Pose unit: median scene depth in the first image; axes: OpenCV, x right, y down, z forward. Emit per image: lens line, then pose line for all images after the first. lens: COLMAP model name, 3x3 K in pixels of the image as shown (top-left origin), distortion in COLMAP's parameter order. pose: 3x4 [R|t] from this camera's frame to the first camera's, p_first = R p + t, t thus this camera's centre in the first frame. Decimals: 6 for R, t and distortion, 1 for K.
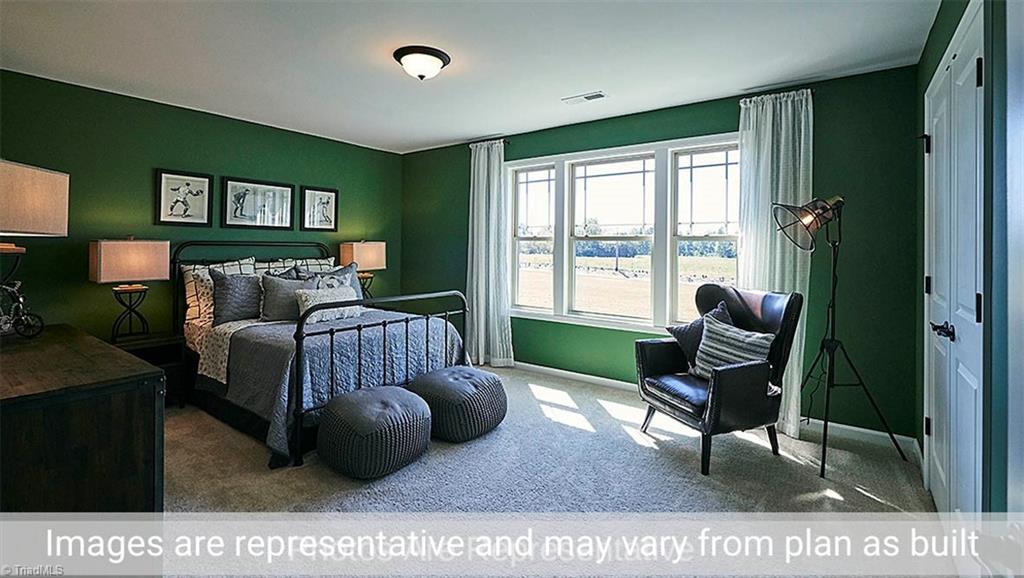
lens RADIAL K [[454.7, 0, 512.0], [0, 454.7, 289.0], [0, 0, 1]] dist [-0.000279, 0.000002]
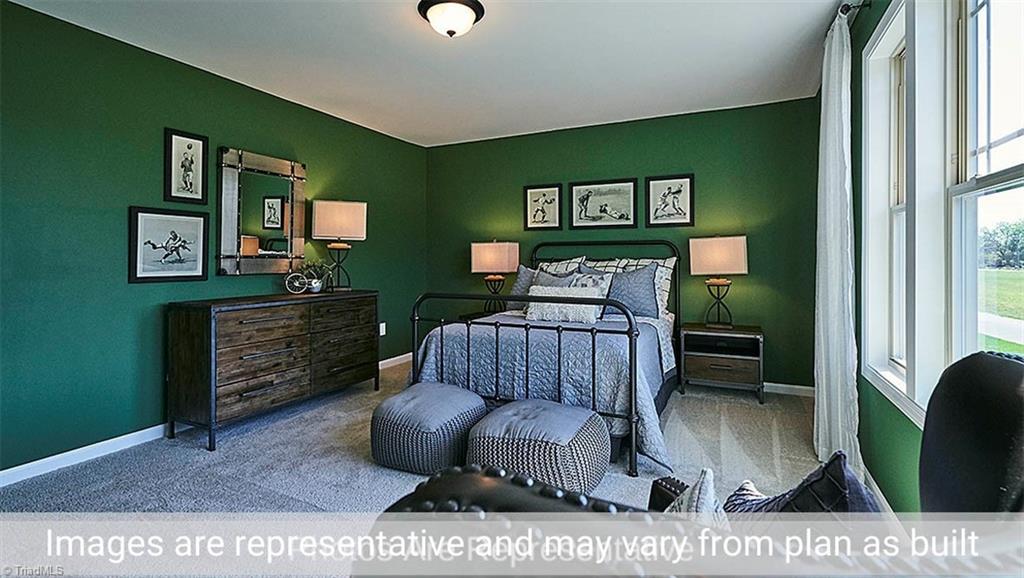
lens RADIAL K [[454.7, 0, 512.0], [0, 454.7, 289.0], [0, 0, 1]] dist [-0.000279, 0.000002]
pose [[0.181340, 0.081599, -0.980029, 0.456286], [-0.075716, 0.994752, 0.068815, -0.058094], [0.980501, 0.061725, 0.186567, 0.688958]]
